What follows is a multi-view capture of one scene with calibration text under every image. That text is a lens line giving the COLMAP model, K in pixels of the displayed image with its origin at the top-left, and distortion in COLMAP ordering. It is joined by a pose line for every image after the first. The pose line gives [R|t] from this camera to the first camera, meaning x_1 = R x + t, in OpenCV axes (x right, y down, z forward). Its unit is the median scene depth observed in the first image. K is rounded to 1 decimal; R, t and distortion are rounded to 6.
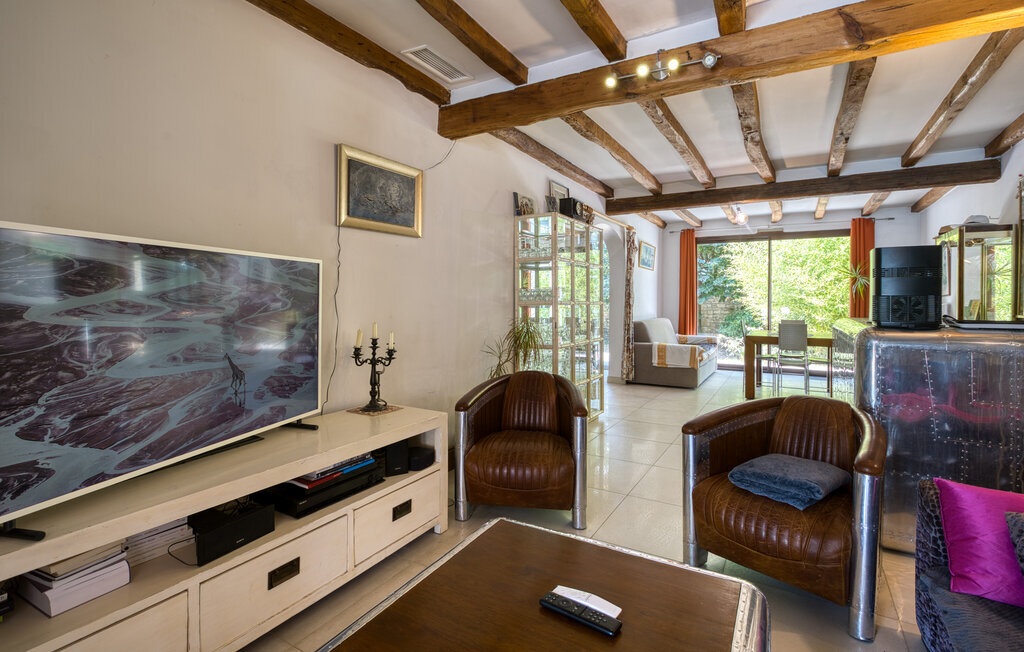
lens RADIAL K [[487.3, 0, 508.9], [0, 487.3, 293.2], [0, 0, 1]] dist [-0.001332, 0.000656]
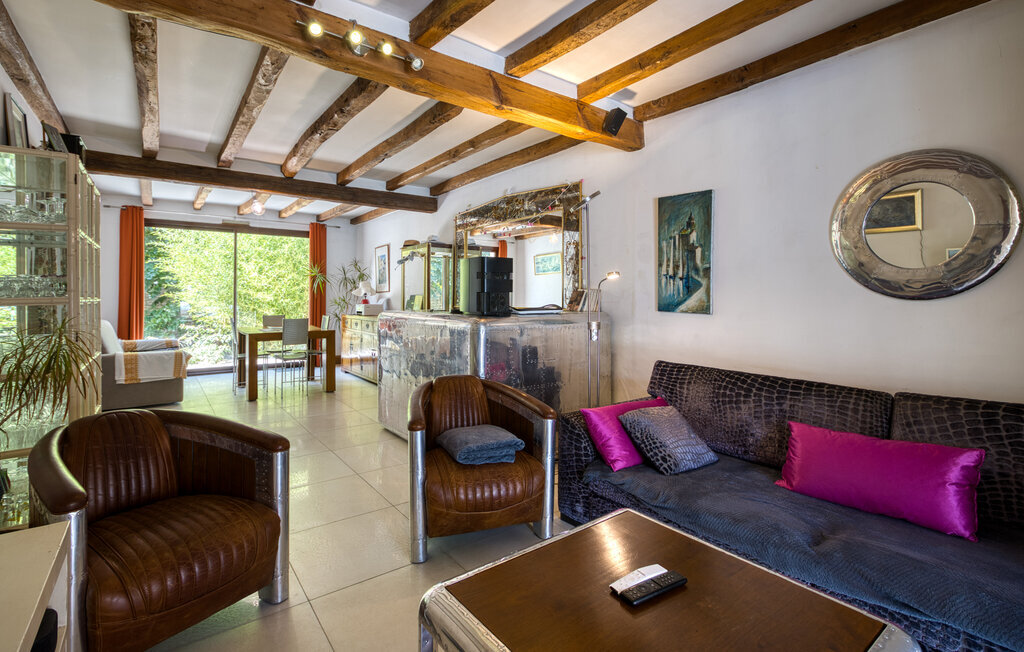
lens RADIAL K [[487.3, 0, 520.7], [0, 487.3, 290.9], [0, 0, 1]] dist [-0.001332, 0.000656]
pose [[0.372235, 0.006170, 0.928118, -0.176435], [-0.012177, 0.999924, -0.001763, 0.000261], [-0.928059, -0.010646, 0.372282, 0.158129]]
